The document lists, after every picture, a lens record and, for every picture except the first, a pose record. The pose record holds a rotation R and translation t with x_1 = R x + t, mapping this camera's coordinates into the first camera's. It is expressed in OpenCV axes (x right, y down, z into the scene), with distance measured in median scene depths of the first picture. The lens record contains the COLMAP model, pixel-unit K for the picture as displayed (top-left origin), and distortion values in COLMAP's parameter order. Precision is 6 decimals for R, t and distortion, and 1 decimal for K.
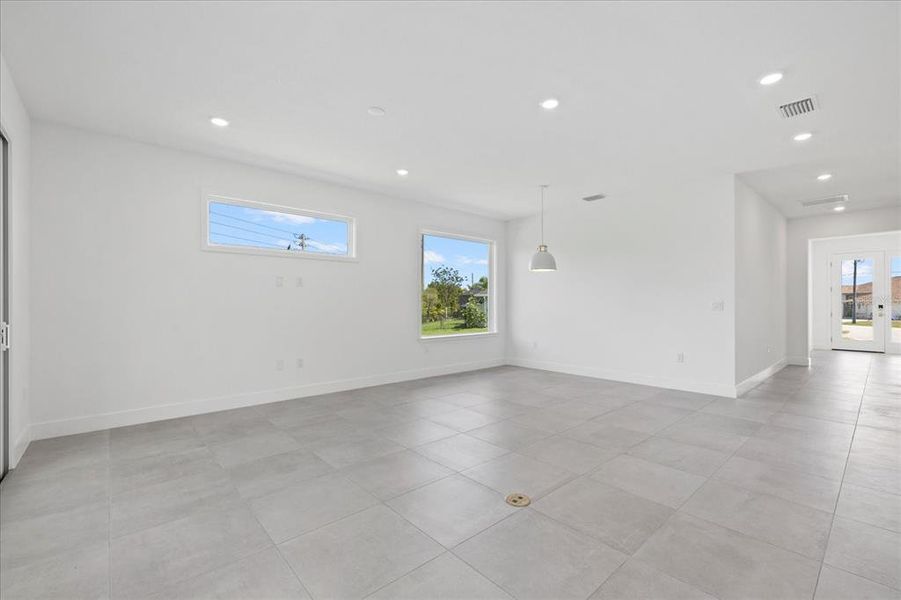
lens RADIAL K [[396.6, 0, 450.5], [0, 396.6, 300.0], [0, 0, 1]] dist [0.001187, 0.000019]
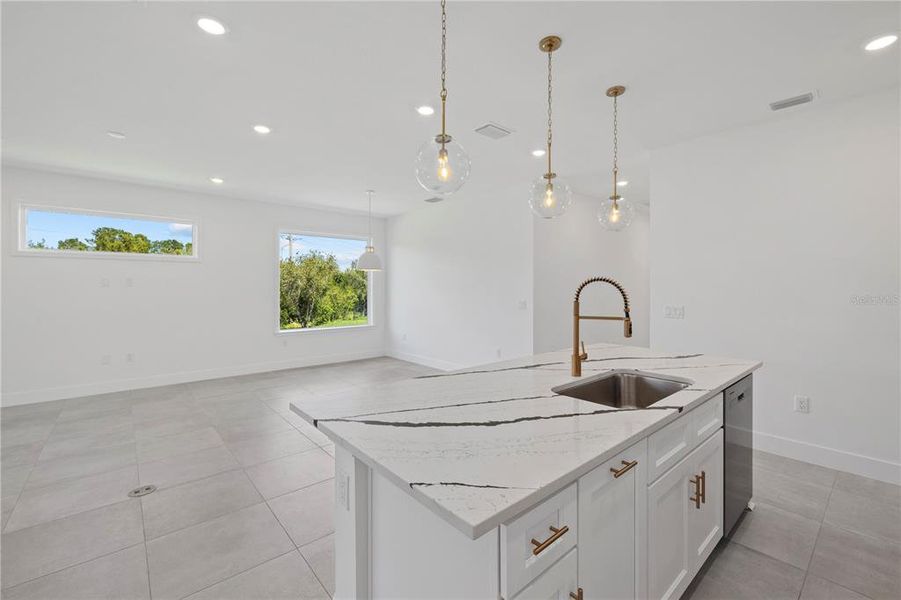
lens RADIAL K [[387.5, 0, 455.2], [0, 387.5, 284.3], [0, 0, 1]] dist [-0.000693, -0.000063]
pose [[0.999986, 0.002815, 0.004442, 0.394291], [-0.002810, 0.999995, -0.001173, -0.031981], [-0.004445, 0.001160, 0.999989, -0.040336]]
